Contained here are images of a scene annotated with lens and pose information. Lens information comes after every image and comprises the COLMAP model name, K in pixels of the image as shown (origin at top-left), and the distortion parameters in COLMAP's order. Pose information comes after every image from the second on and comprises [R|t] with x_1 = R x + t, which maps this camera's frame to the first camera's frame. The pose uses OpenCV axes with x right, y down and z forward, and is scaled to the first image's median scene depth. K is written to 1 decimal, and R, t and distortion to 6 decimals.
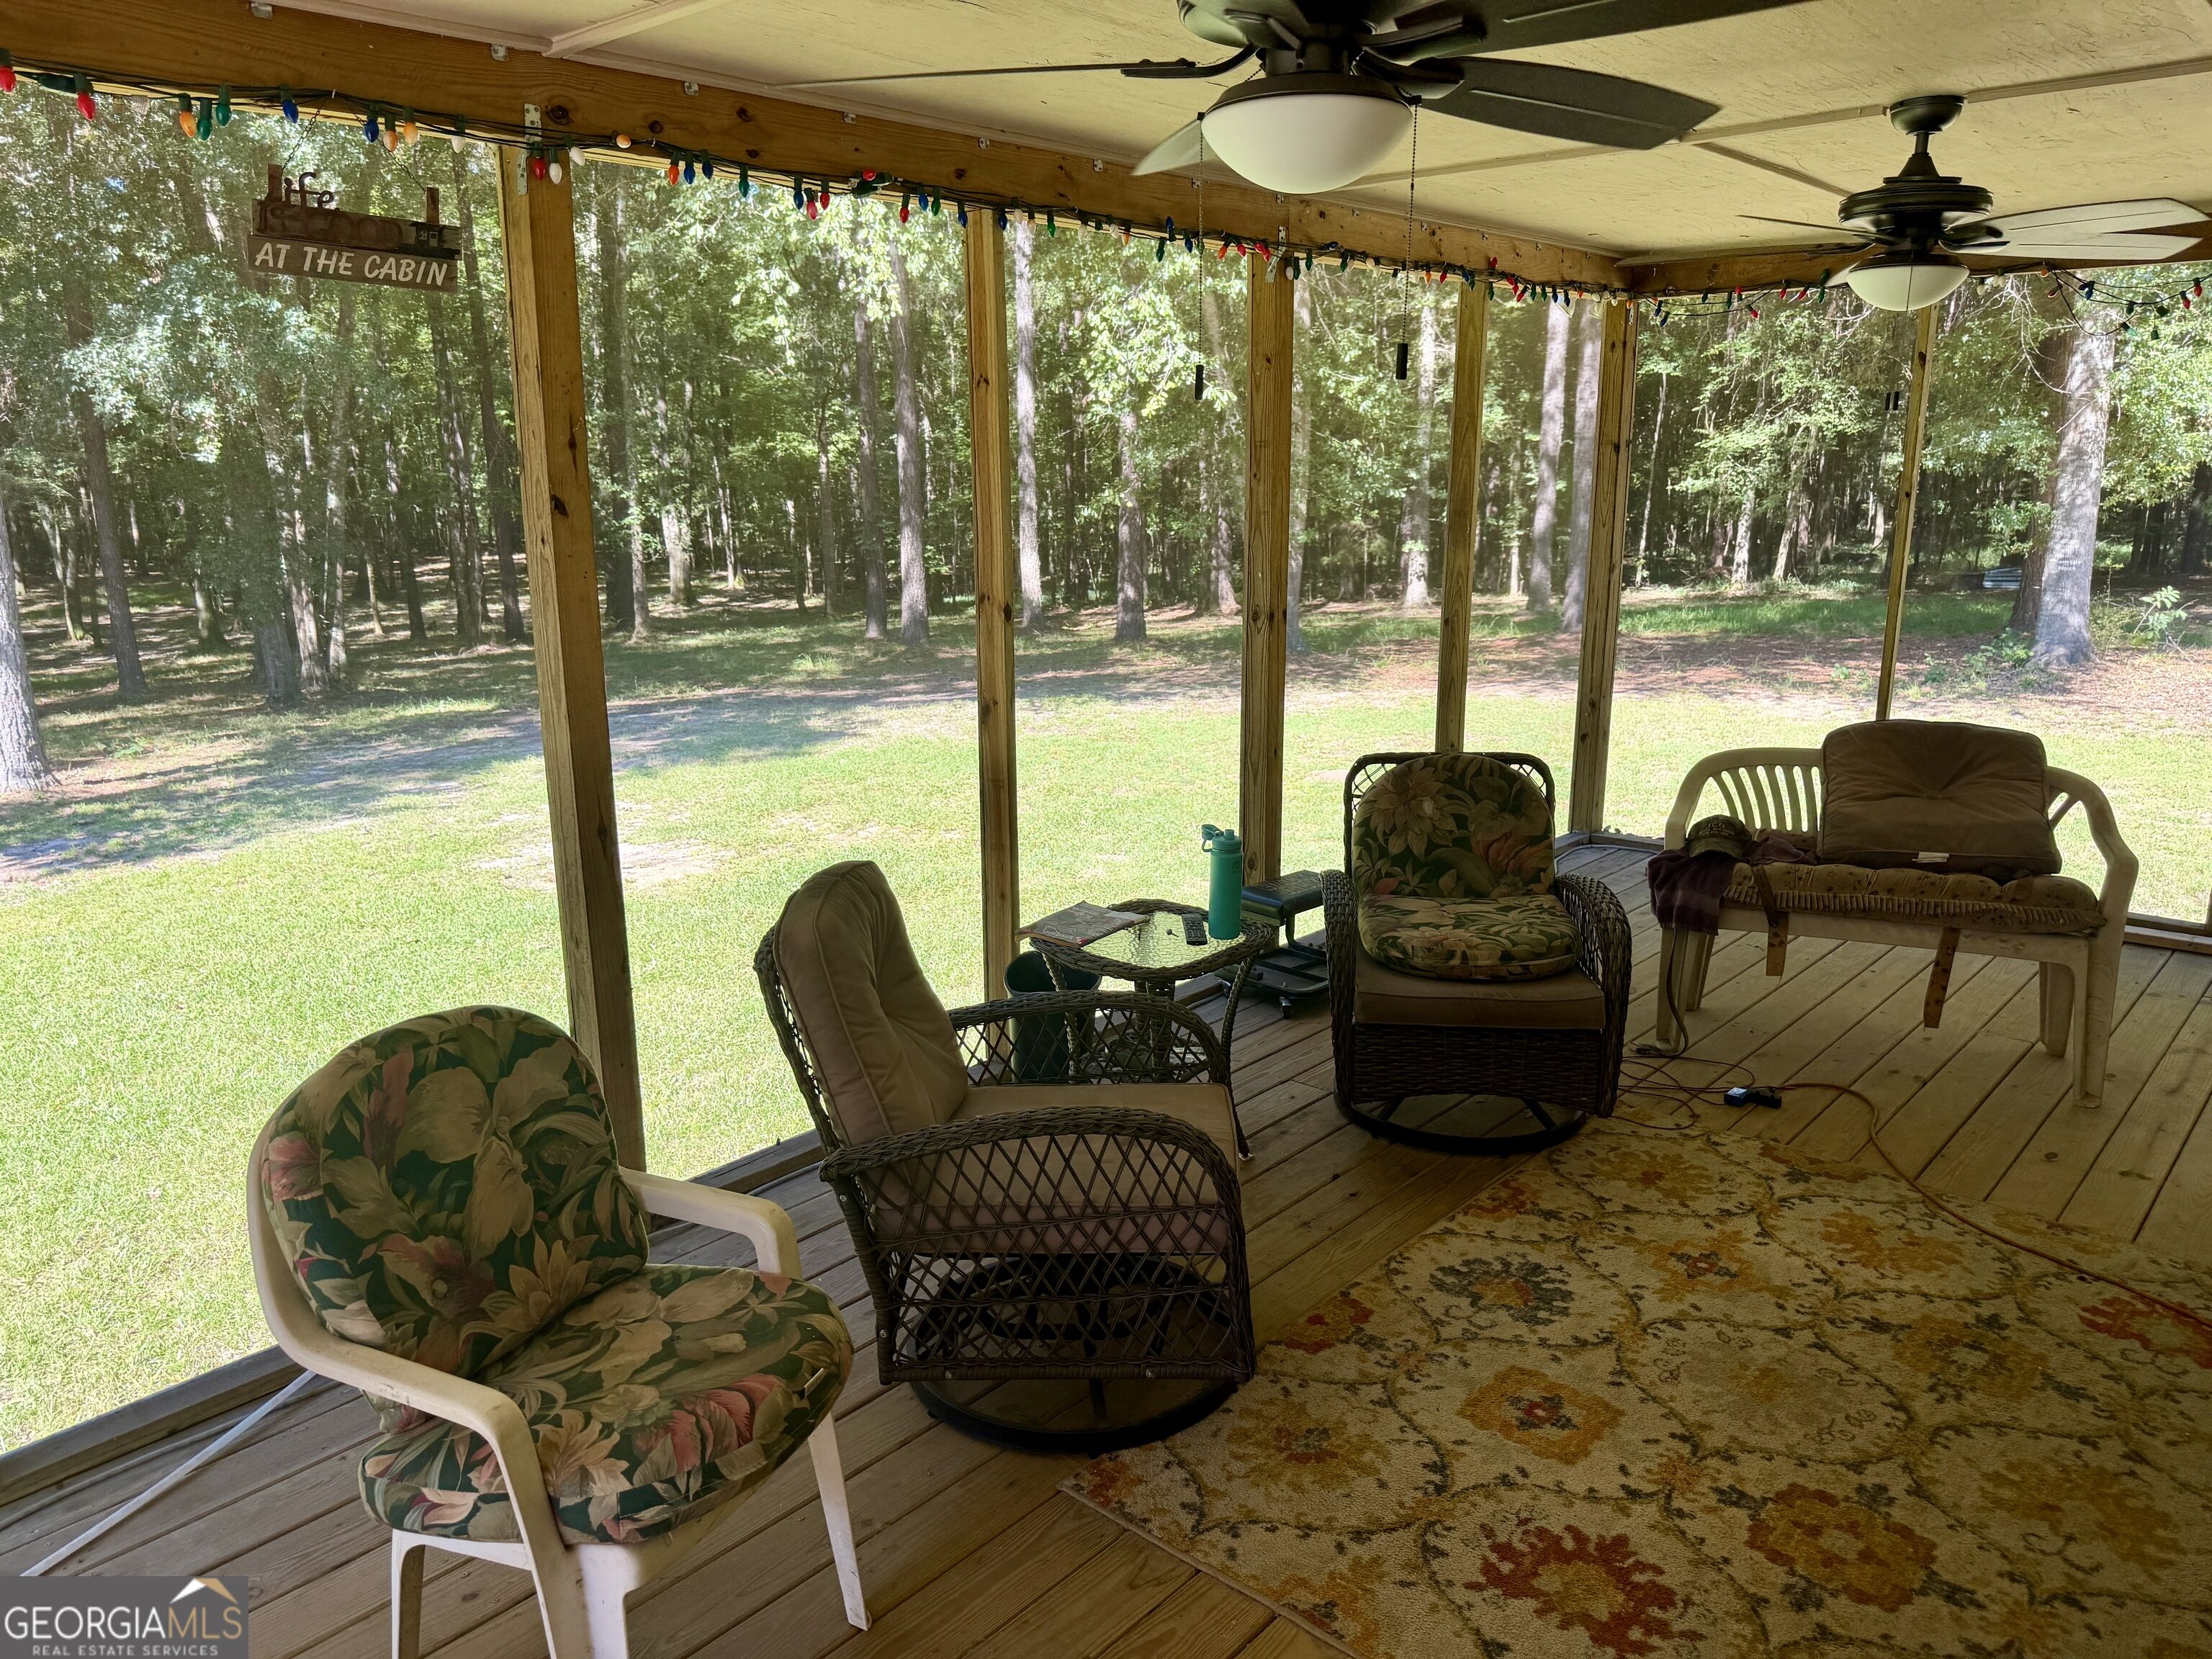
lens RADIAL K [[1567.6, 0, 1111.3], [0, 1567.6, 837.7], [0, 0, 1]] dist [0.058094, -0.045886]
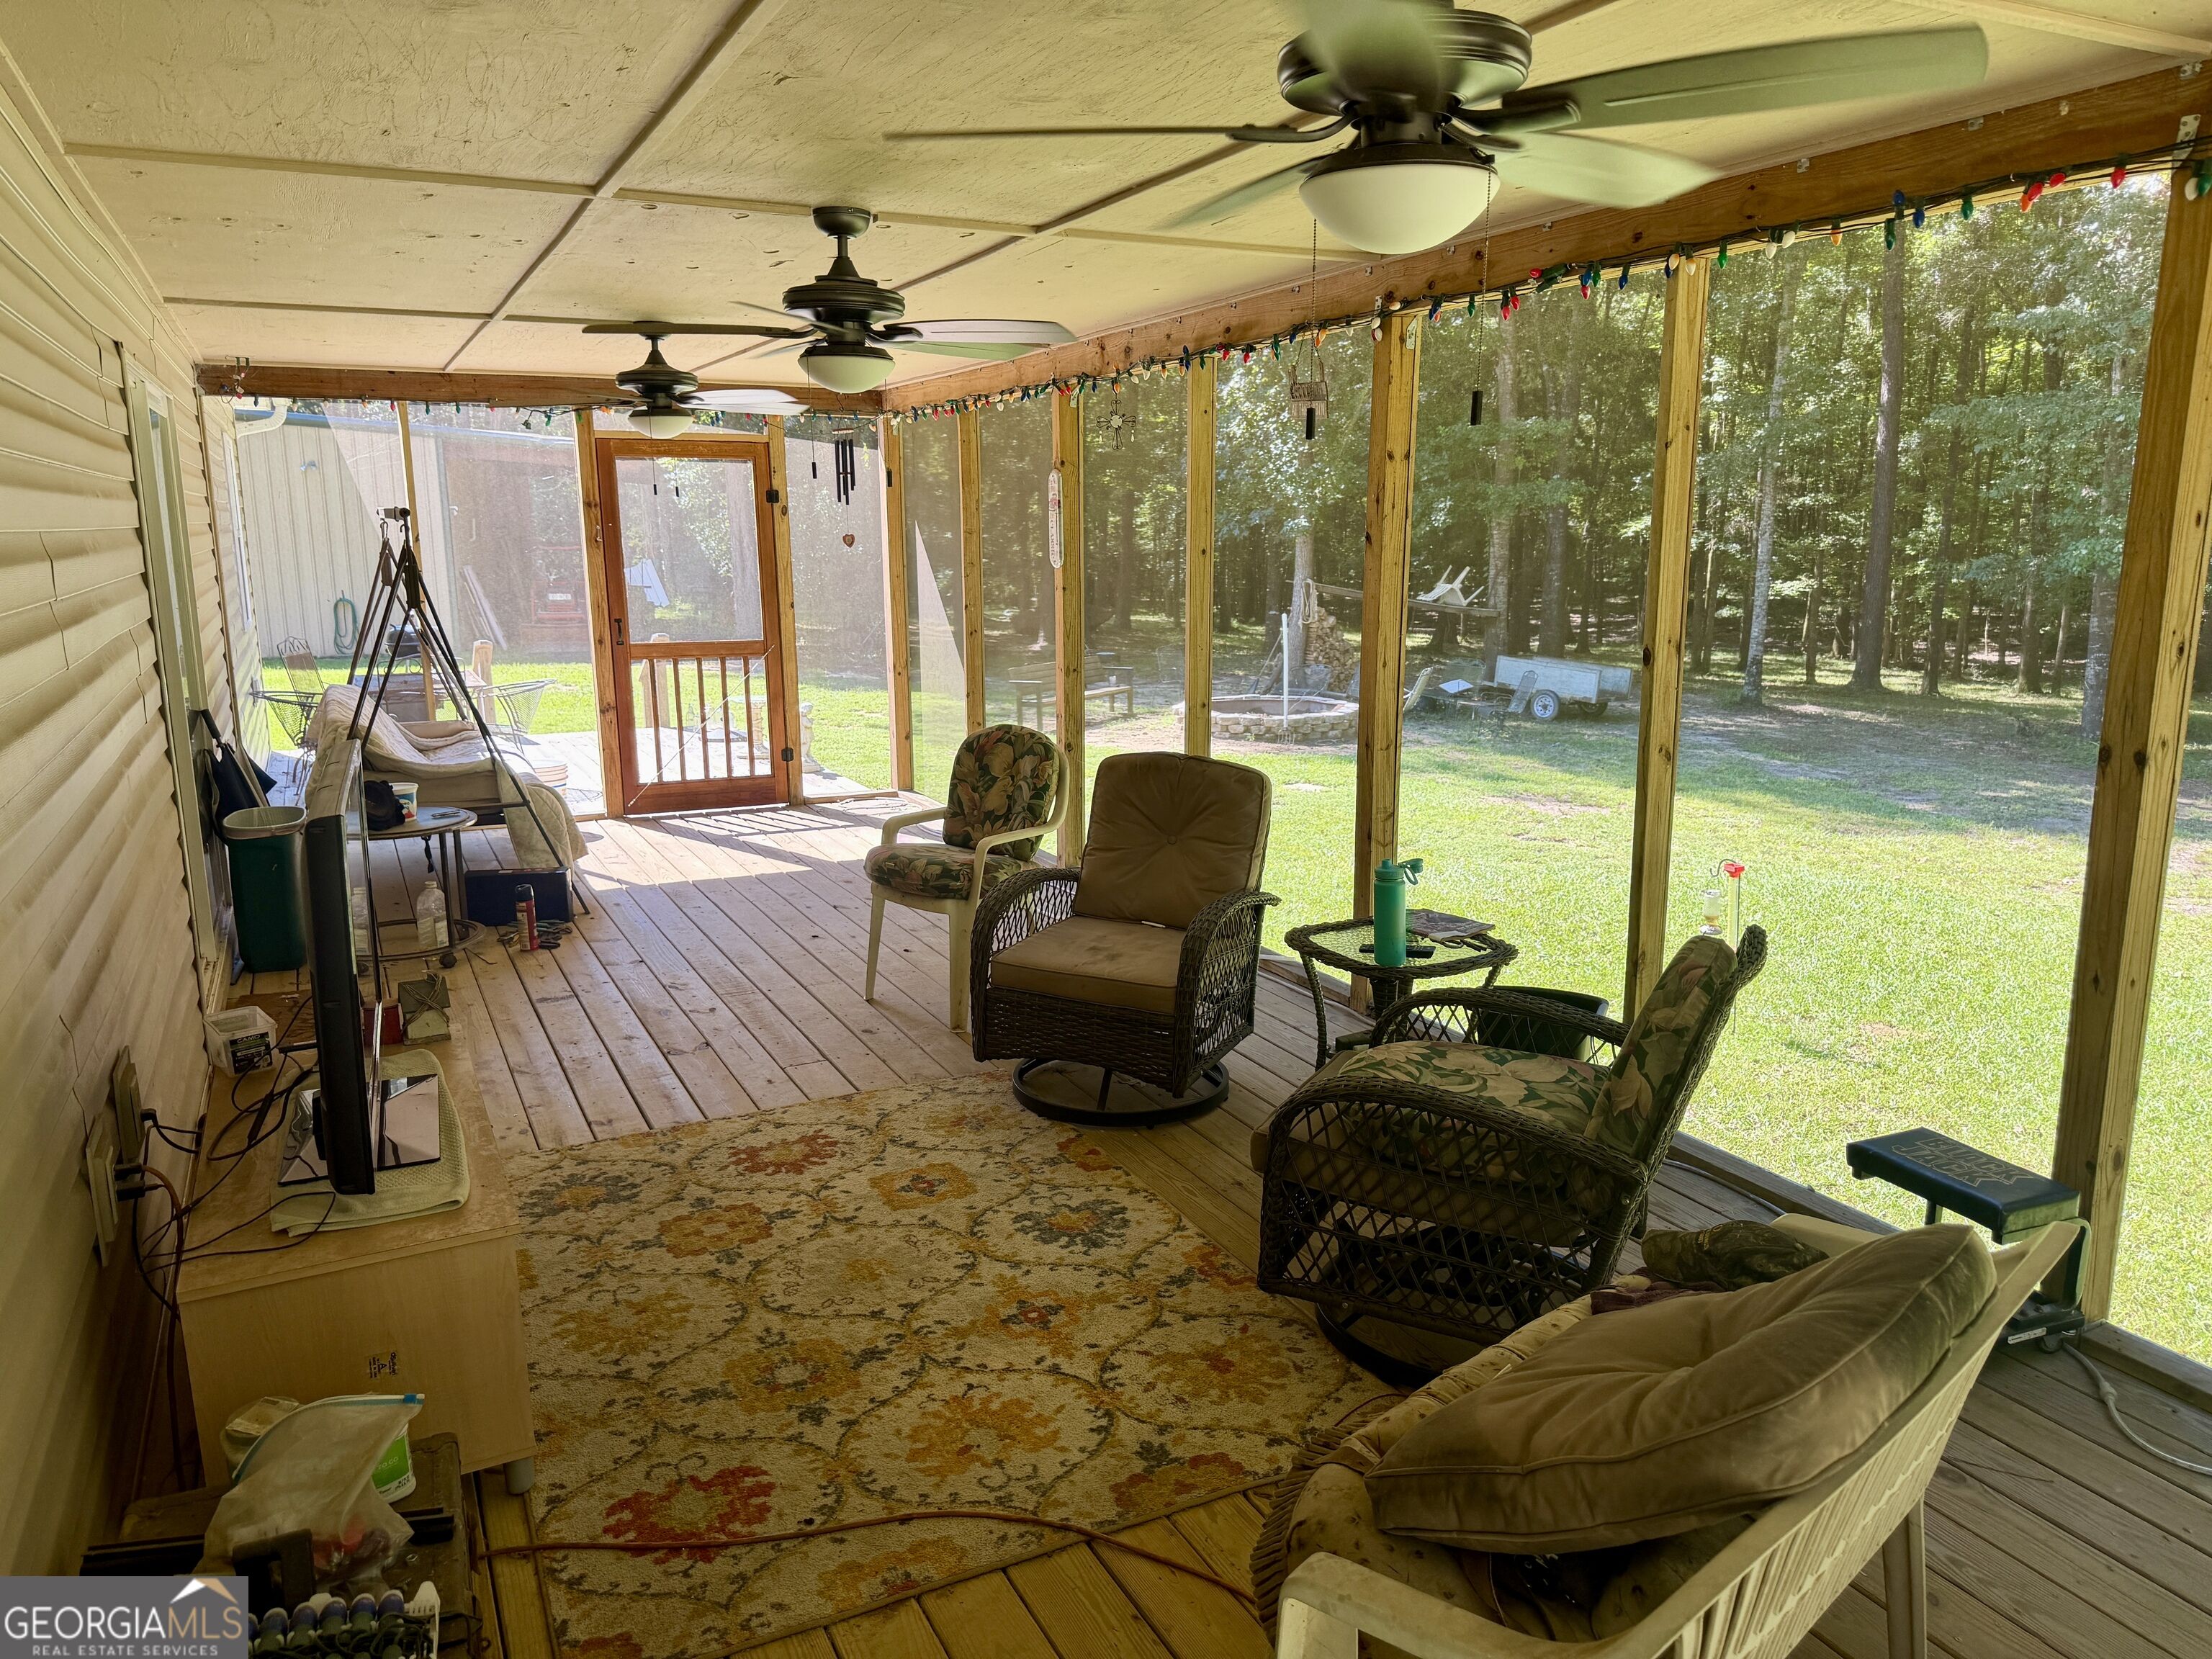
lens RADIAL K [[1567.6, 0, 1155.6], [0, 1567.6, 835.4], [0, 0, 1]] dist [0.058094, -0.045886]
pose [[-0.355297, 0.197720, -0.913603, 1.293147], [-0.213110, 0.934500, 0.285120, -0.338733], [0.910136, 0.296001, -0.289889, 1.374122]]
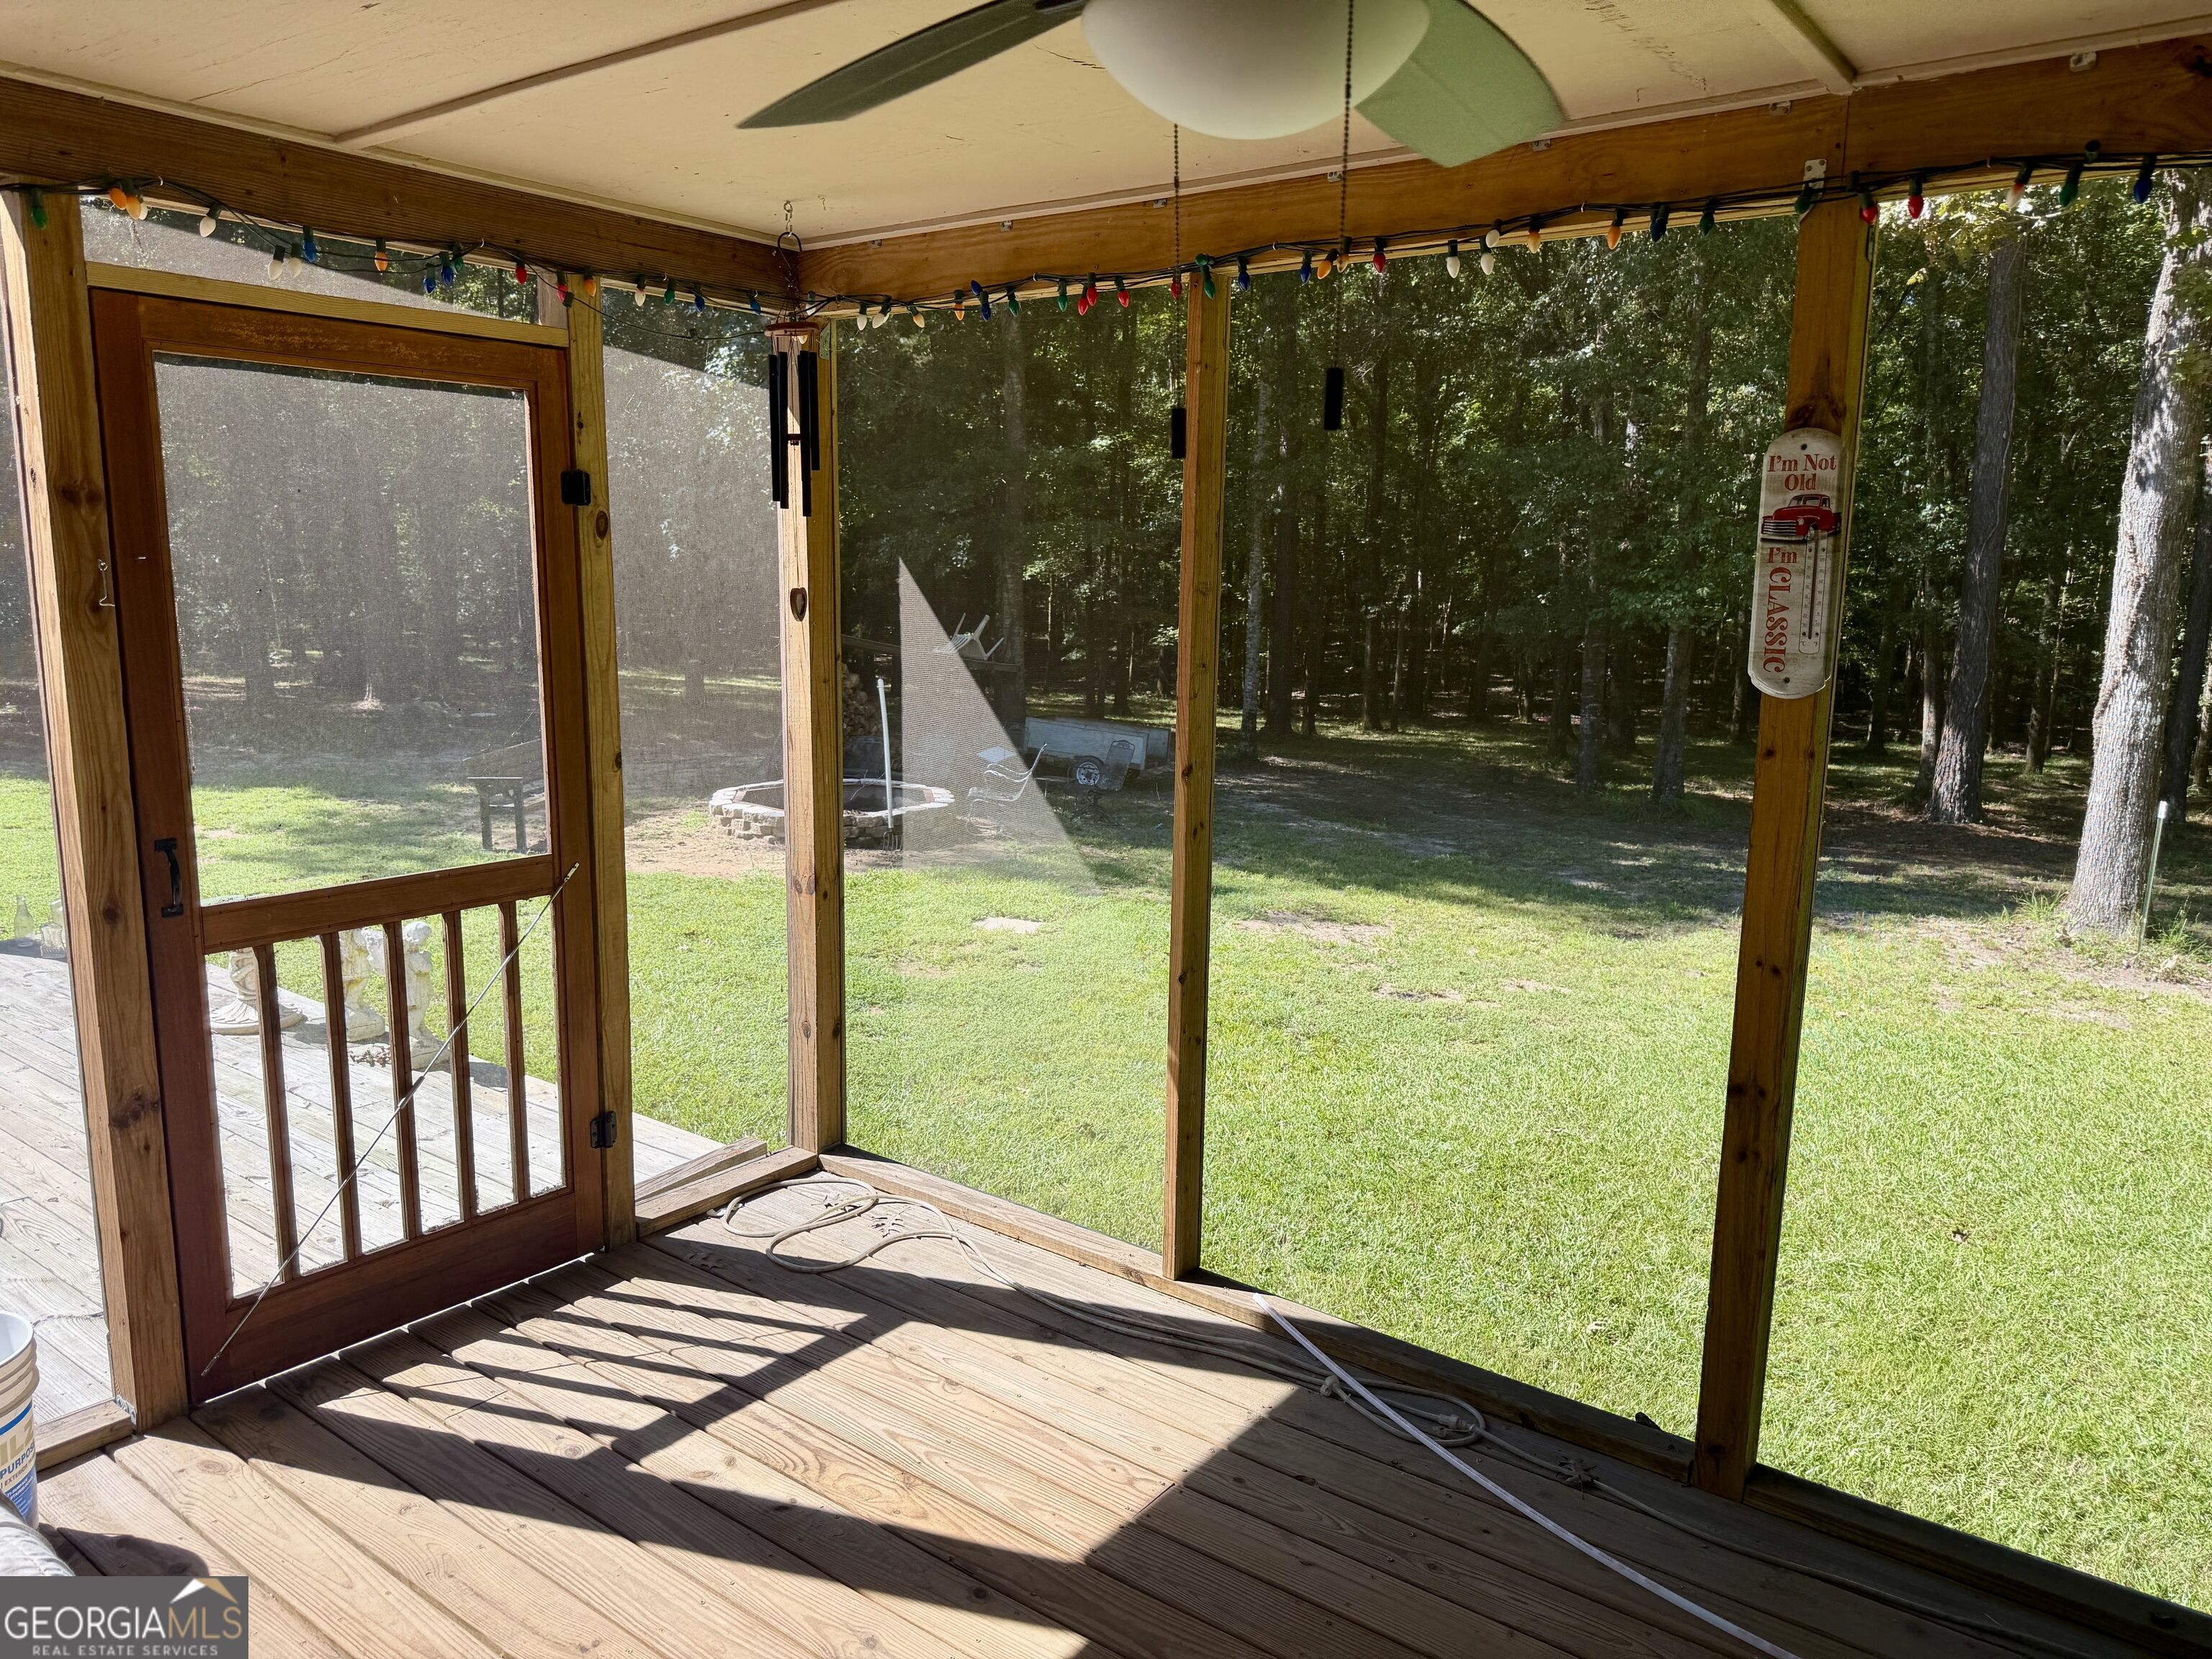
lens RADIAL K [[1567.6, 0, 1111.5], [0, 1567.6, 821.1], [0, 0, 1]] dist [0.058094, -0.045886]
pose [[0.056181, 0.176564, -0.982685, 0.905893], [-0.250771, 0.955183, 0.157285, -0.238905], [0.966415, 0.237592, 0.097941, 0.985882]]
